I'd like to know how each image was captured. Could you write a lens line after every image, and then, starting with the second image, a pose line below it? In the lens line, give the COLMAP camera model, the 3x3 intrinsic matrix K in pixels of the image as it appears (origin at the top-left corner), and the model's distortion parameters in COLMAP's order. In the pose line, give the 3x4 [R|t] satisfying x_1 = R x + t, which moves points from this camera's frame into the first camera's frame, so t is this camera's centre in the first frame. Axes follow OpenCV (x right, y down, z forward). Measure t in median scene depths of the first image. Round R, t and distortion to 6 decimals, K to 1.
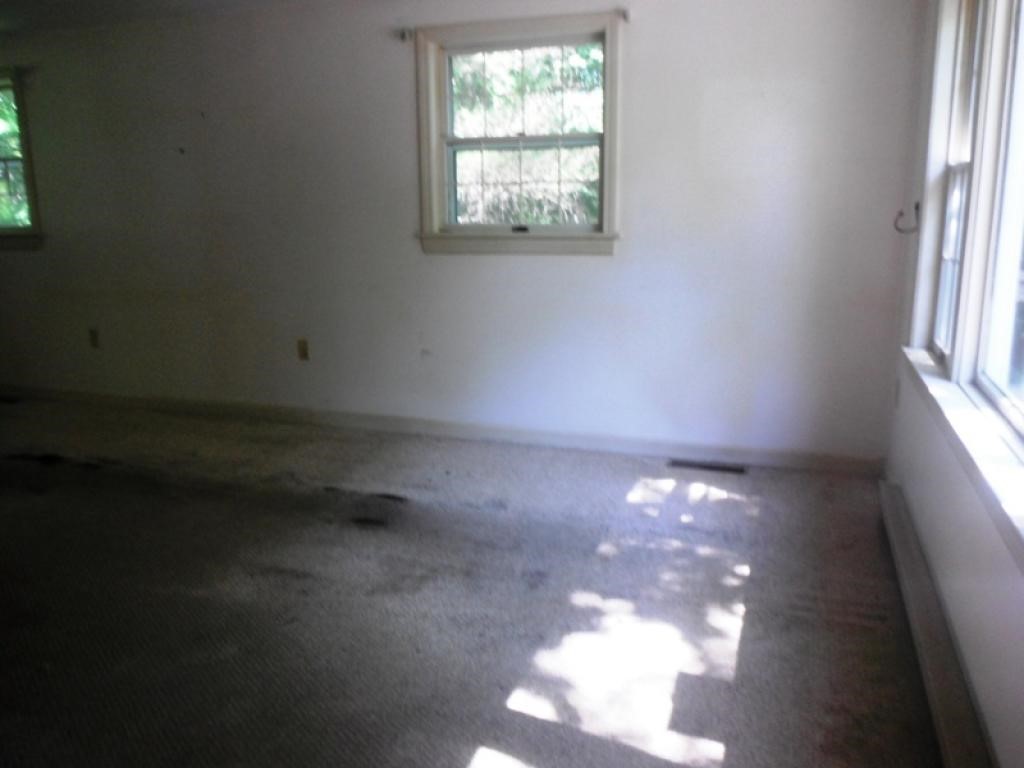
lens RADIAL K [[837.6, 0, 512.0], [0, 837.6, 384.0], [0, 0, 1]] dist [-0.009190, -0.001080]
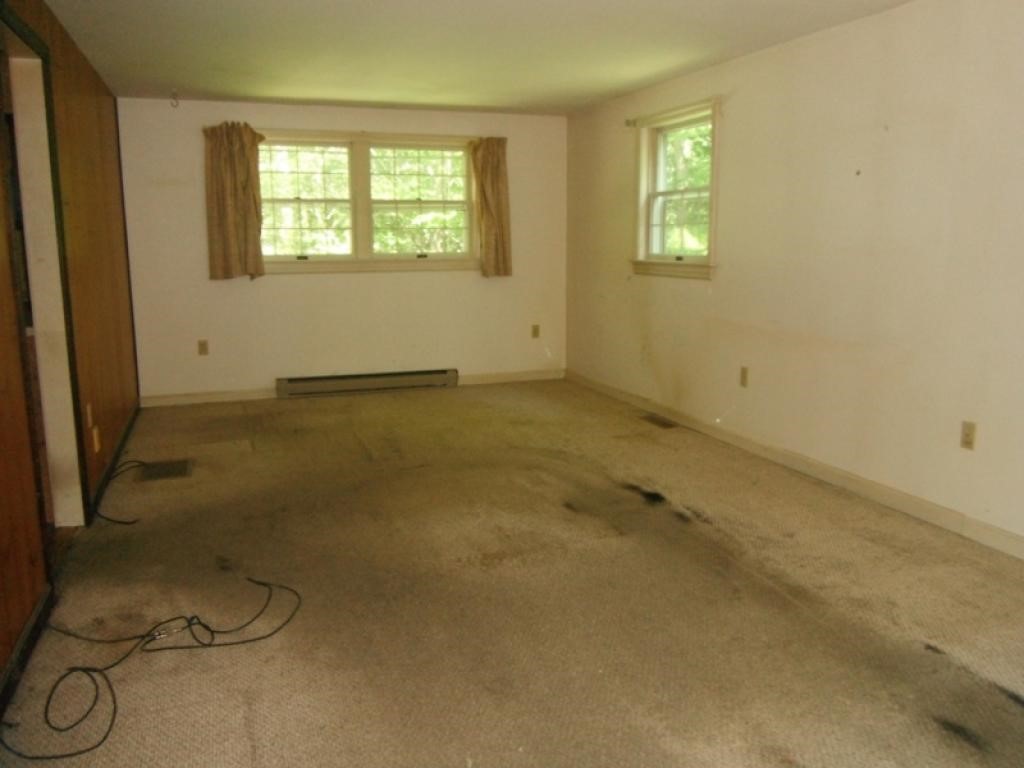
lens RADIAL K [[837.6, 0, 512.0], [0, 837.6, 384.0], [0, 0, 1]] dist [-0.009190, -0.001080]
pose [[0.667695, 0.152858, -0.728572, 0.018392], [-0.183145, 0.982341, 0.038258, -0.046439], [0.721555, 0.107890, 0.683900, 0.218723]]
